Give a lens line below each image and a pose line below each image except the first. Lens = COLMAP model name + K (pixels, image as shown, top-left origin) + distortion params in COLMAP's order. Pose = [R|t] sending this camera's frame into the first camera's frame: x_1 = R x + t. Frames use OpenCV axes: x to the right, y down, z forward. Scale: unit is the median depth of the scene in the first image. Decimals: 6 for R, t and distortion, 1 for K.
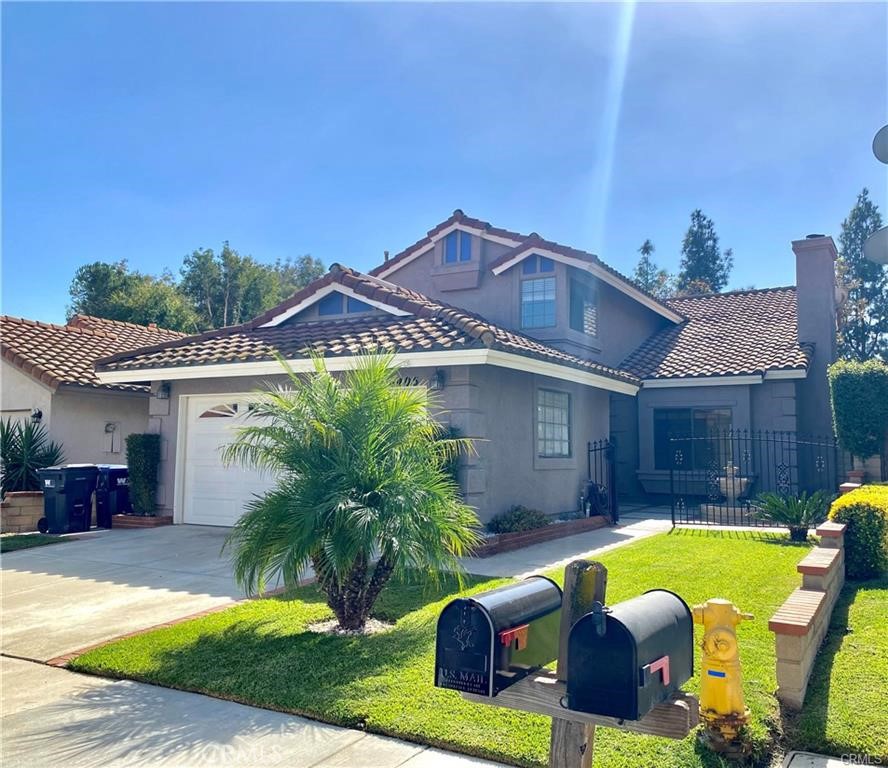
lens RADIAL K [[776.3, 0, 444.3], [0, 776.3, 383.7], [0, 0, 1]] dist [0.036282, 0.004064]
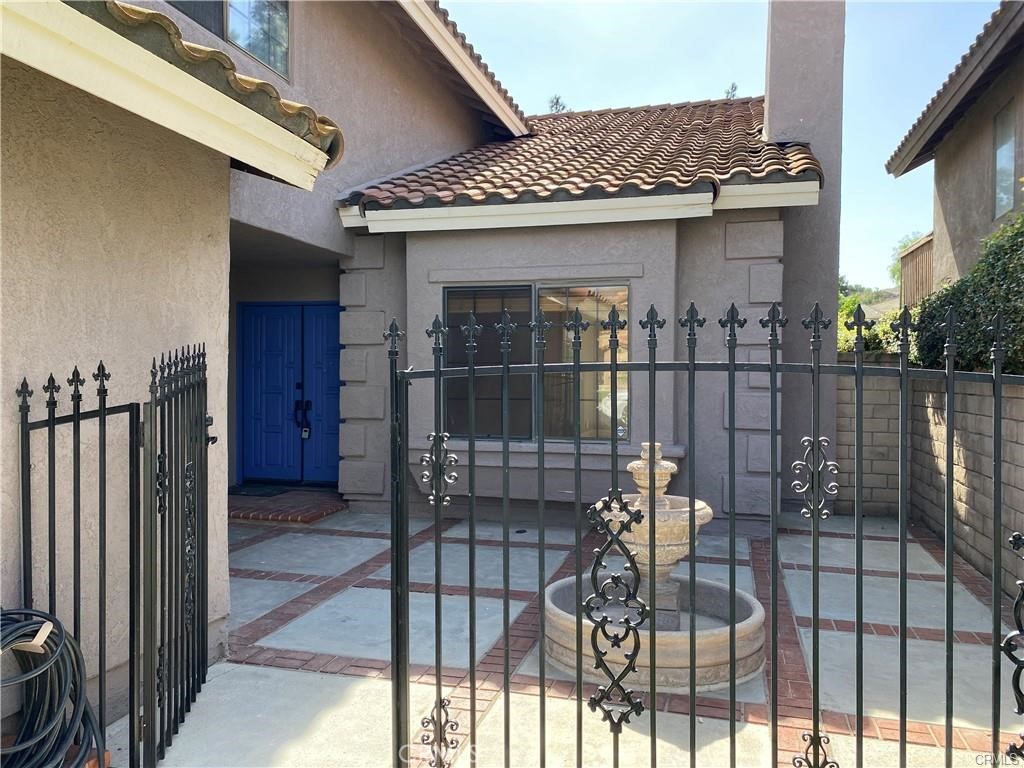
lens RADIAL K [[783.1, 0, 511.0], [0, 783.1, 382.6], [0, 0, 1]] dist [0.045928, -0.000755]
pose [[0.964026, -0.008352, 0.265678, 0.213285], [-0.017668, 0.995282, 0.095398, 0.045778], [-0.265222, -0.096660, 0.959330, 0.657015]]
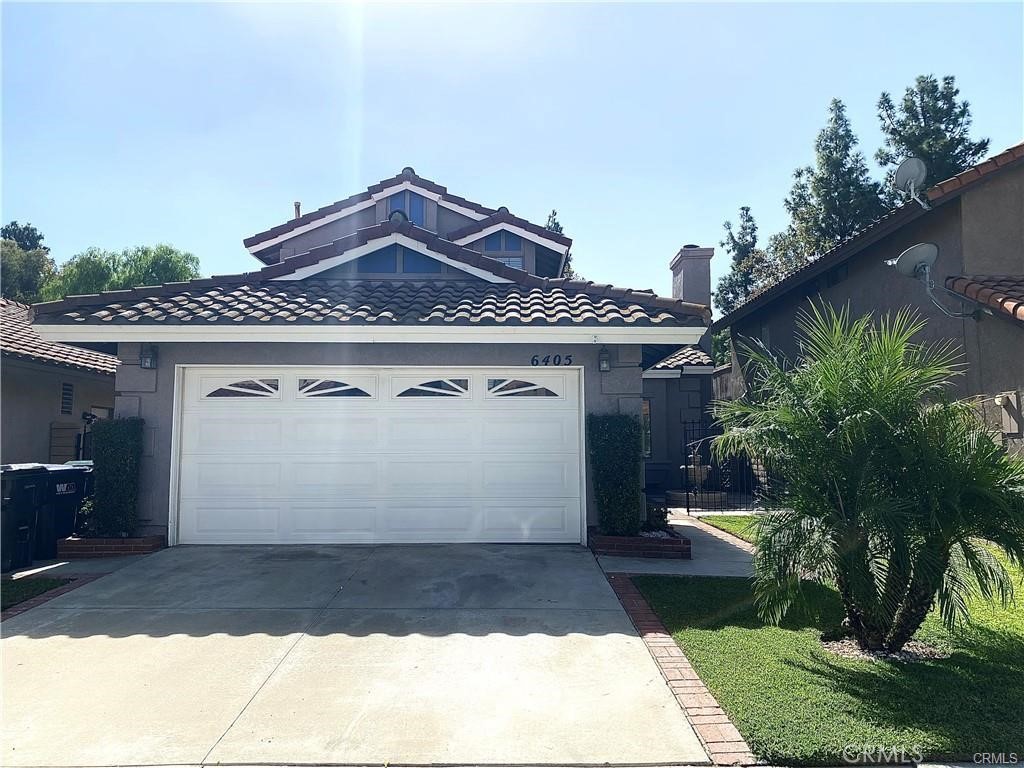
lens RADIAL K [[783.1, 0, 512.9], [0, 783.1, 384.0], [0, 0, 1]] dist [0.045928, -0.000755]
pose [[0.868737, 0.032289, 0.494220, -0.331320], [-0.038735, 0.999246, 0.002804, 0.014498], [-0.493757, -0.021580, 0.869332, 0.173926]]
